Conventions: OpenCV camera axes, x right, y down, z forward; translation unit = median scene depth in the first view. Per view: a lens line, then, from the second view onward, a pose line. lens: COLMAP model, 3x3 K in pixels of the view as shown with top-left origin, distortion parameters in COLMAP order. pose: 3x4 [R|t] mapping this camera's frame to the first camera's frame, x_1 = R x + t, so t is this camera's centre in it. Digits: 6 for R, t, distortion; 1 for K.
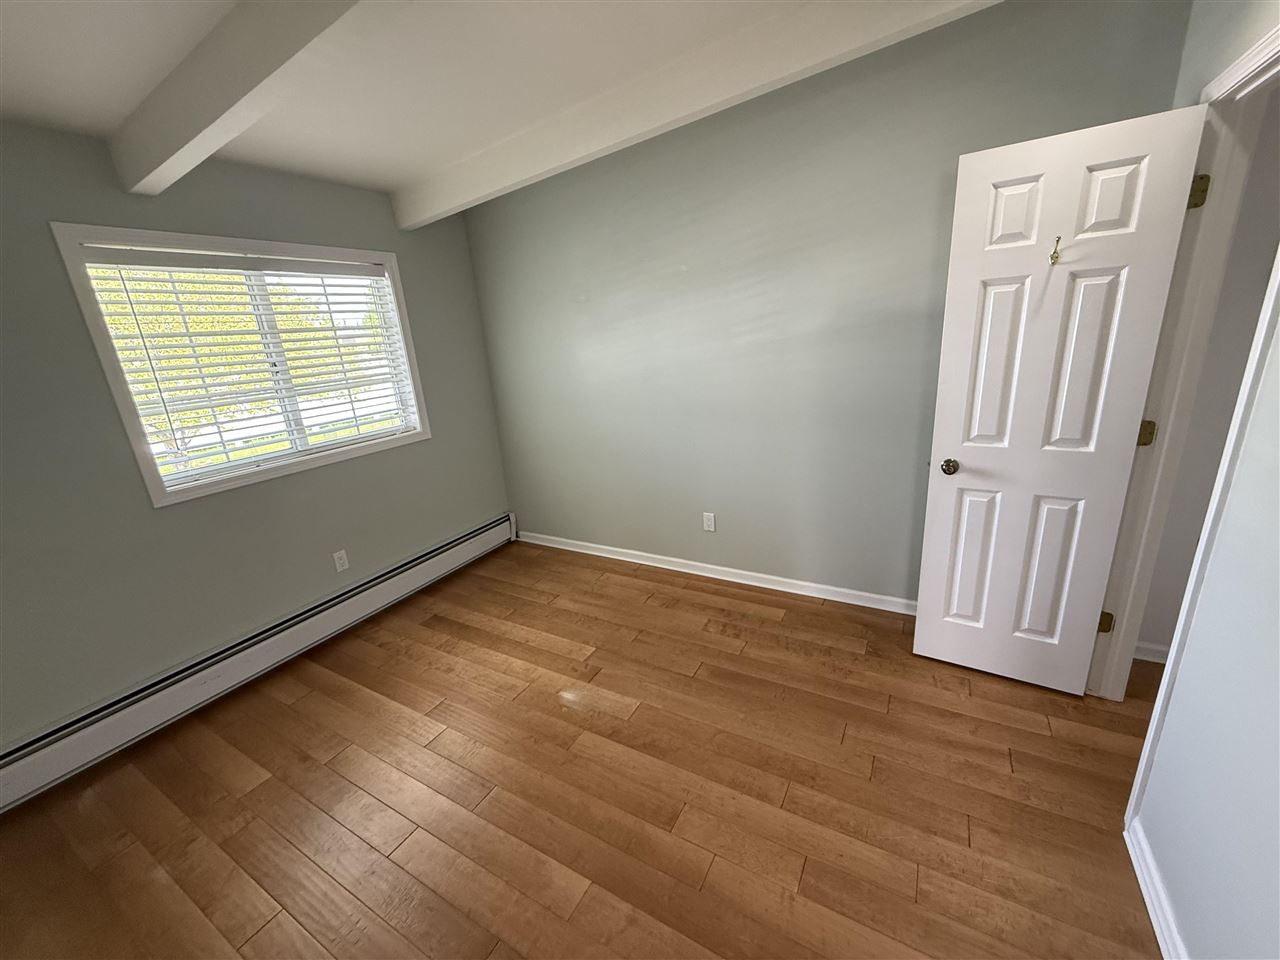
lens RADIAL K [[507.4, 0, 640.2], [0, 507.4, 480.7], [0, 0, 1]] dist [-0.001658, 0.001033]
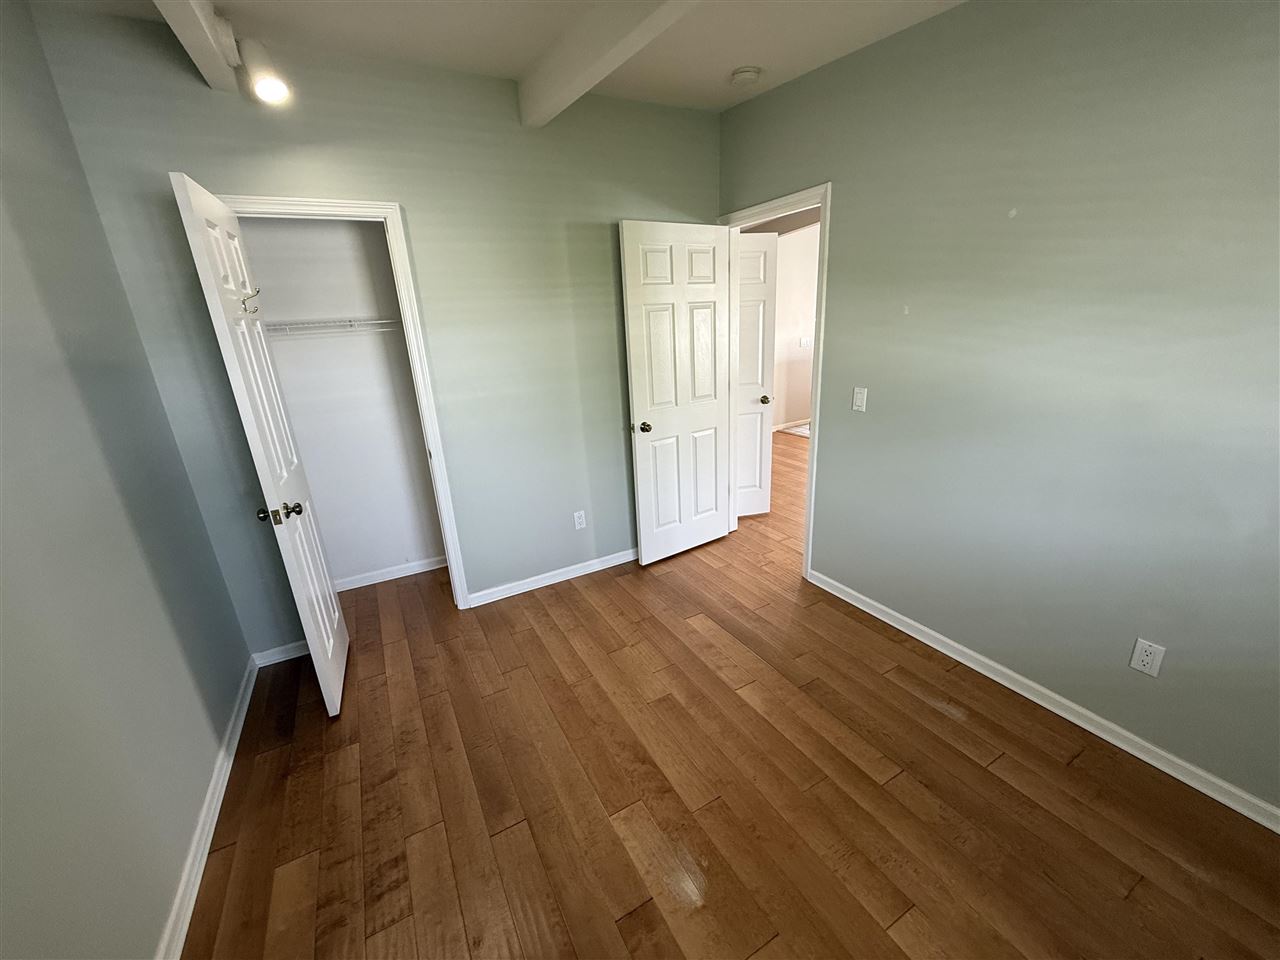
lens RADIAL K [[507.4, 0, 641.0], [0, 507.4, 480.8], [0, 0, 1]] dist [-0.001658, 0.001033]
pose [[-0.848342, -0.046109, 0.527437, -0.465671], [0.258933, 0.832803, 0.489278, -0.381811], [-0.461811, 0.551646, -0.694563, 1.382168]]
